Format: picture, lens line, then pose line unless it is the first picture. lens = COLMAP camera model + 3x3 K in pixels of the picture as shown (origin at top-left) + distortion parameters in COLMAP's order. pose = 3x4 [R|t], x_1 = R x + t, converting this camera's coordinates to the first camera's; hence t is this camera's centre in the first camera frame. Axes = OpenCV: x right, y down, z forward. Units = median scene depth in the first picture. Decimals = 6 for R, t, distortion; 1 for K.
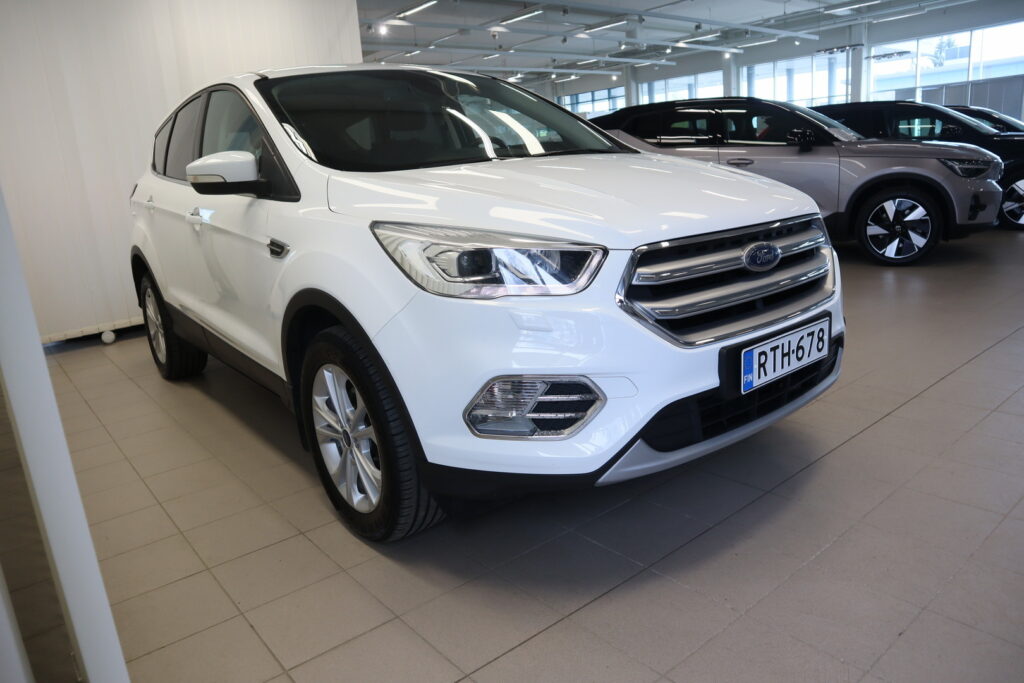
lens RADIAL K [[705.9, 0, 512.0], [0, 705.9, 341.5], [0, 0, 1]] dist [-0.125318, 0.085793]
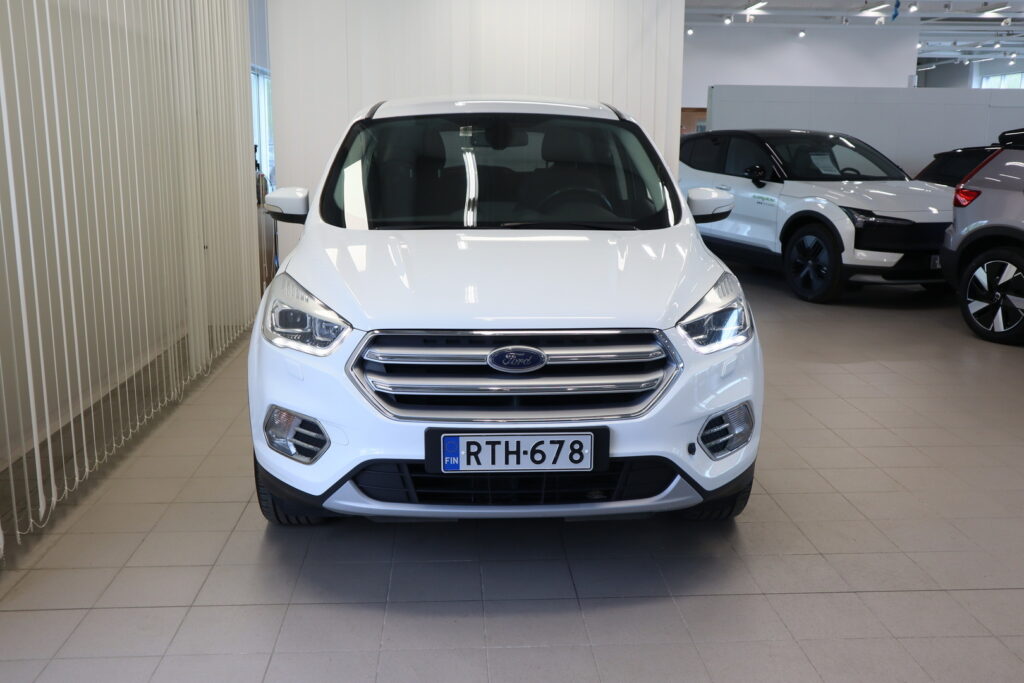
lens RADIAL K [[985.4, 0, 512.0], [0, 985.4, 341.5], [0, 0, 1]] dist [-0.025367, 0.000744]
pose [[0.807412, 0.195557, -0.556636, 1.244101], [-0.205132, 0.977657, 0.045922, -0.225809], [0.553179, 0.077106, 0.829486, -0.289043]]
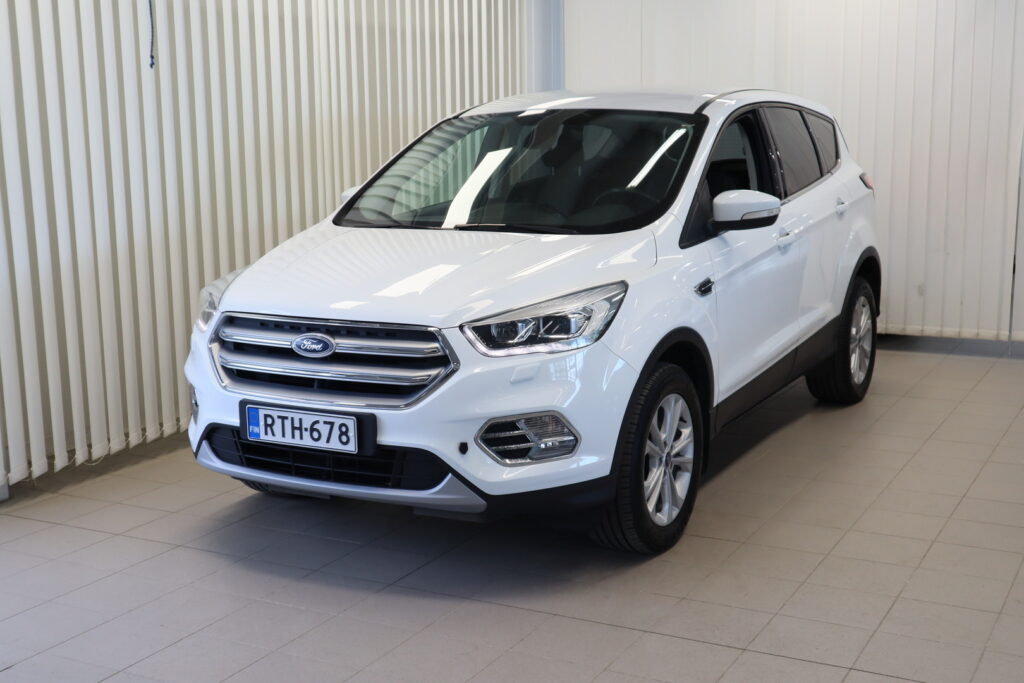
lens RADIAL K [[1276.4, 0, 512.0], [0, 1276.4, 341.5], [0, 0, 1]] dist [0.021125, 0.013148]
pose [[0.391306, 0.225834, -0.892120, 2.532718], [-0.235834, 0.961657, 0.139994, -0.533675], [0.889529, 0.155611, 0.429561, 0.372095]]
